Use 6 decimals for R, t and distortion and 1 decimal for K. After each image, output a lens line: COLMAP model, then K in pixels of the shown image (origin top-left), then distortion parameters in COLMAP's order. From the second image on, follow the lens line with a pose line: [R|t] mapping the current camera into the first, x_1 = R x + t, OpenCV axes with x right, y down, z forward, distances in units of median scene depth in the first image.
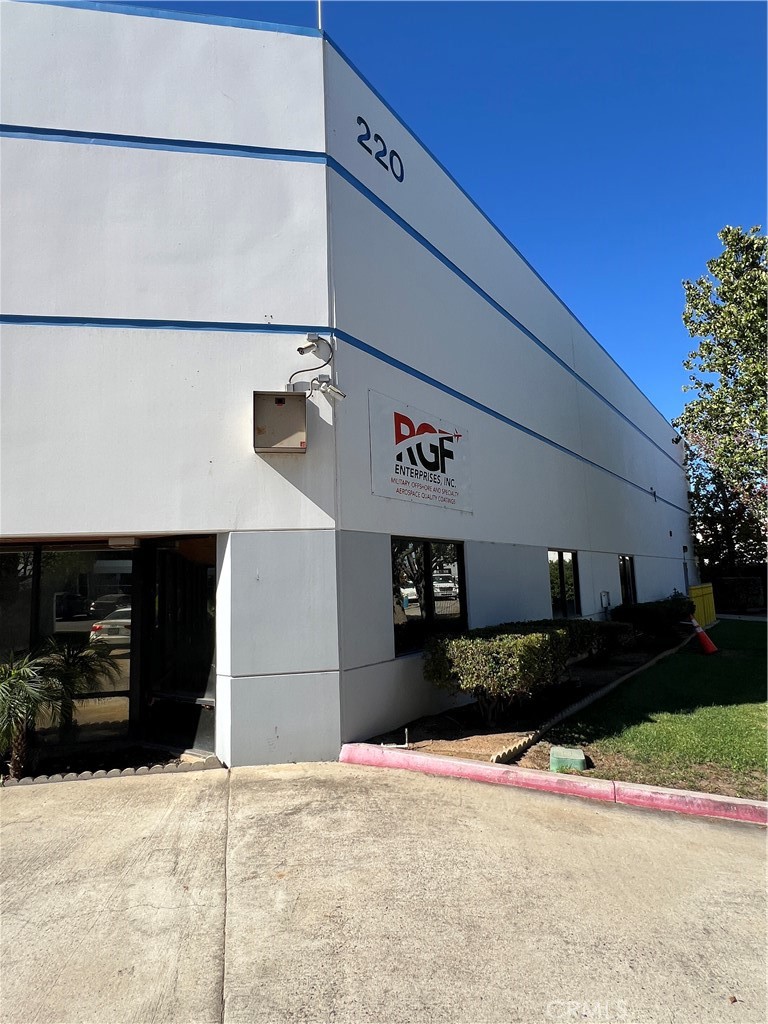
lens RADIAL K [[565.7, 0, 384.0], [0, 565.7, 512.0], [0, 0, 1]] dist [-0.000708, -0.002244]
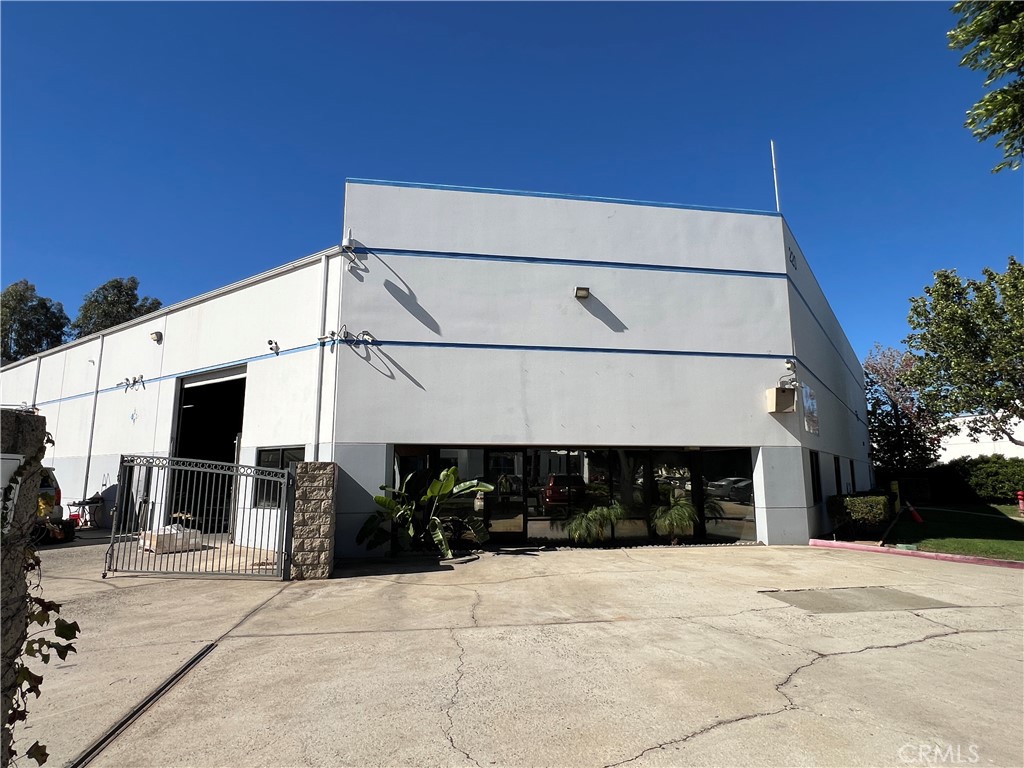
lens RADIAL K [[565.7, 0, 506.7], [0, 565.7, 384.3], [0, 0, 1]] dist [-0.000708, -0.002244]
pose [[0.999149, 0.041237, 0.000895, -1.132729], [-0.041195, 0.998744, -0.028518, -0.094720], [-0.002070, 0.028457, 0.999593, -1.140552]]
